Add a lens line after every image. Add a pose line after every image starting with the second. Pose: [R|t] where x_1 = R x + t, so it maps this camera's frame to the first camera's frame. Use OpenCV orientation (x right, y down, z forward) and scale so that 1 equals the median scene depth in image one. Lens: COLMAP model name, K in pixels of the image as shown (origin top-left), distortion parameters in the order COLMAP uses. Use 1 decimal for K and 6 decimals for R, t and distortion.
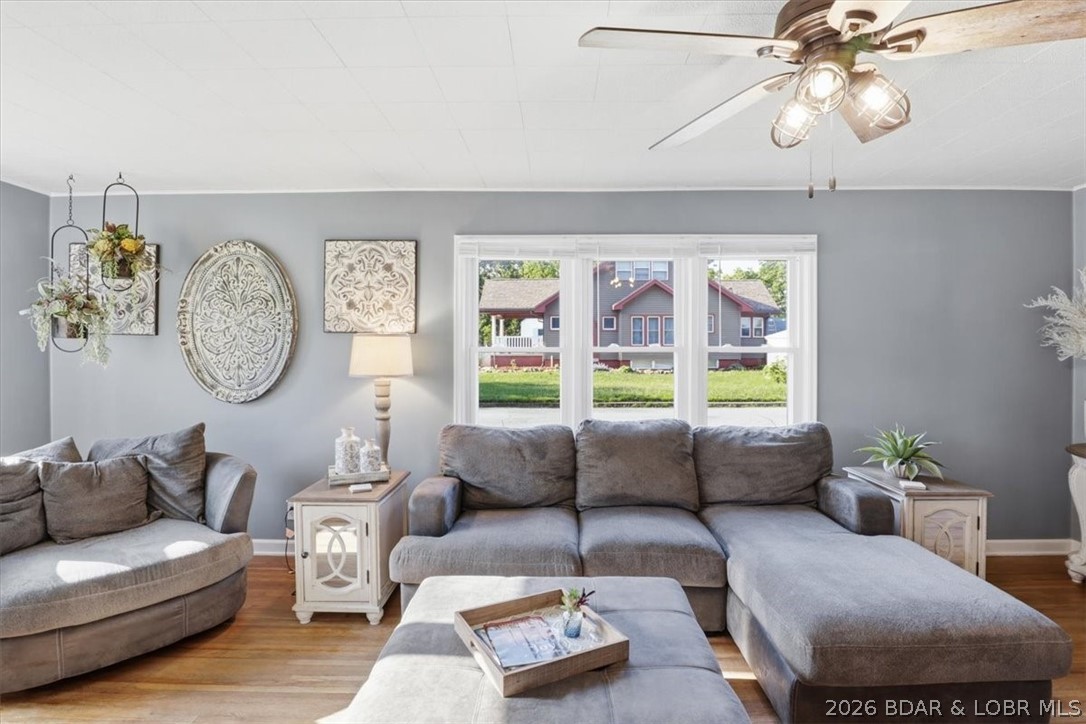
lens RADIAL K [[555.1, 0, 546.4], [0, 555.1, 352.6], [0, 0, 1]] dist [-0.039559, 0.008911]
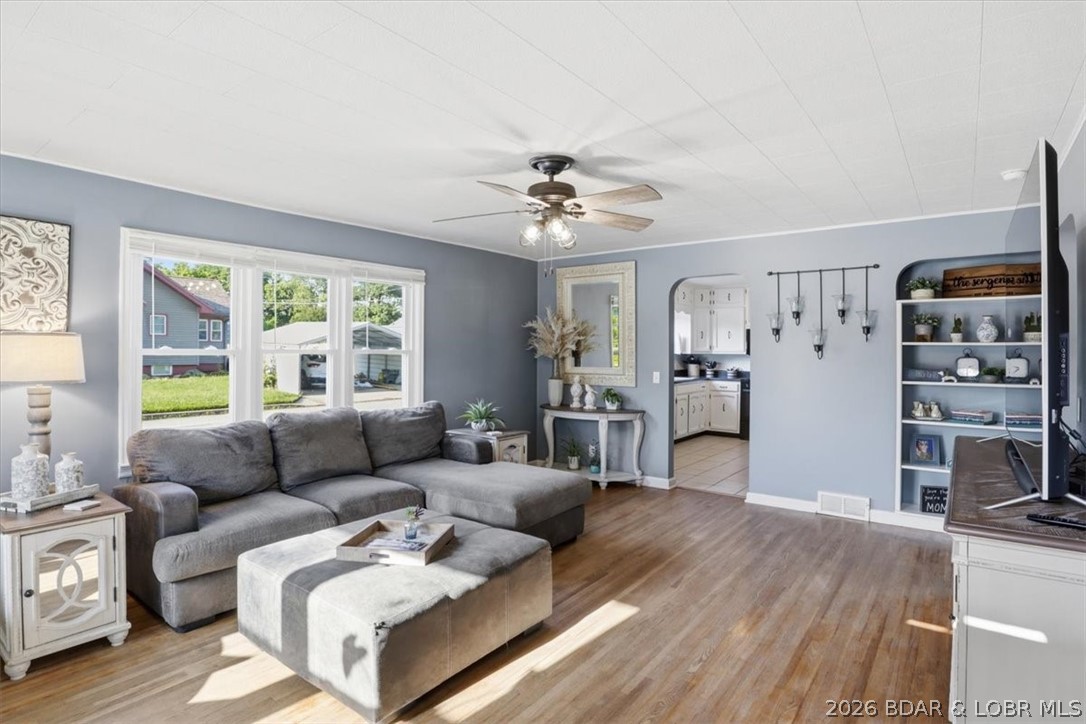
lens RADIAL K [[555.1, 0, 537.2], [0, 555.1, 356.6], [0, 0, 1]] dist [-0.039559, 0.008911]
pose [[0.604531, -0.006510, 0.796555, -0.516560], [0.006957, 0.999972, 0.002892, 0.006136], [-0.796551, 0.003793, 0.604559, -0.105964]]
